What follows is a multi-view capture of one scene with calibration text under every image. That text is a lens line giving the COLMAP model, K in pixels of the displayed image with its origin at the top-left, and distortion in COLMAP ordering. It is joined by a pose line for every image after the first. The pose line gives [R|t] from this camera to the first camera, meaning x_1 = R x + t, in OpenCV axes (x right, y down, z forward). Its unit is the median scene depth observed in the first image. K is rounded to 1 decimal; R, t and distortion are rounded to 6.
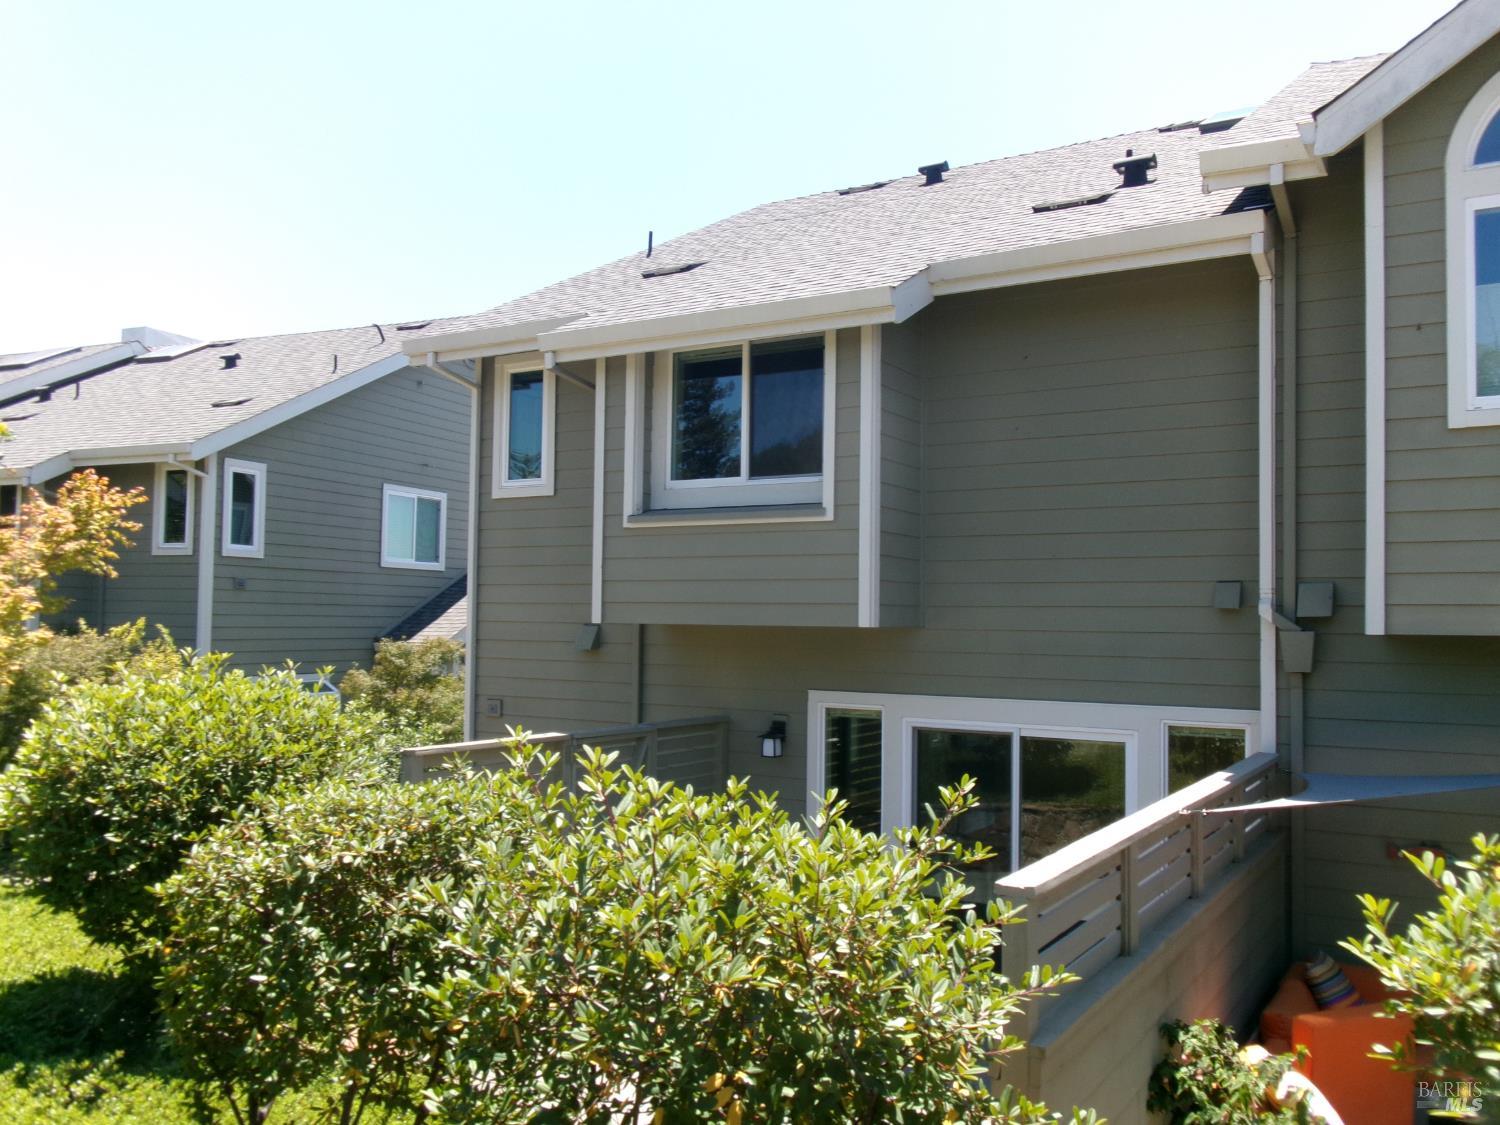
lens RADIAL K [[1245.9, 0, 751.4], [0, 1245.9, 565.4], [0, 0, 1]] dist [-0.017020, 0.009491]
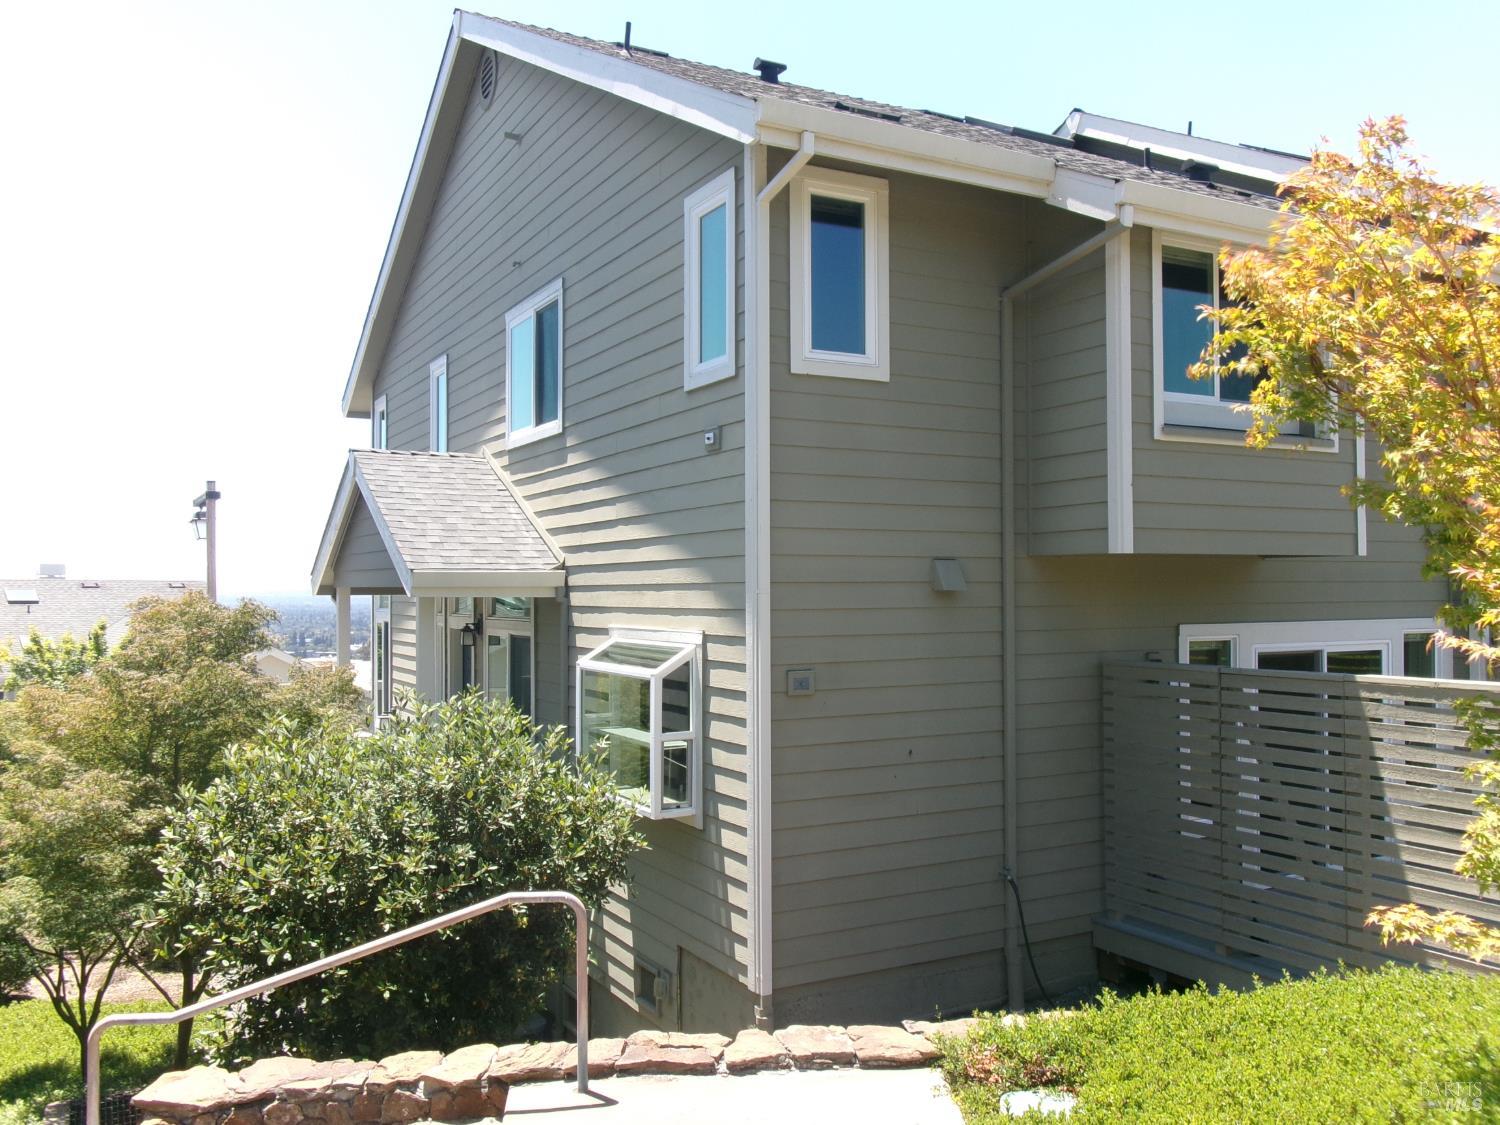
lens RADIAL K [[1245.9, 0, 749.1], [0, 1245.9, 561.2], [0, 0, 1]] dist [-0.017020, 0.009491]
pose [[0.521665, 0.004094, 0.853141, -0.951175], [-0.029773, 0.999467, 0.013409, 0.048770], [-0.852631, -0.032396, 0.521508, 0.782780]]
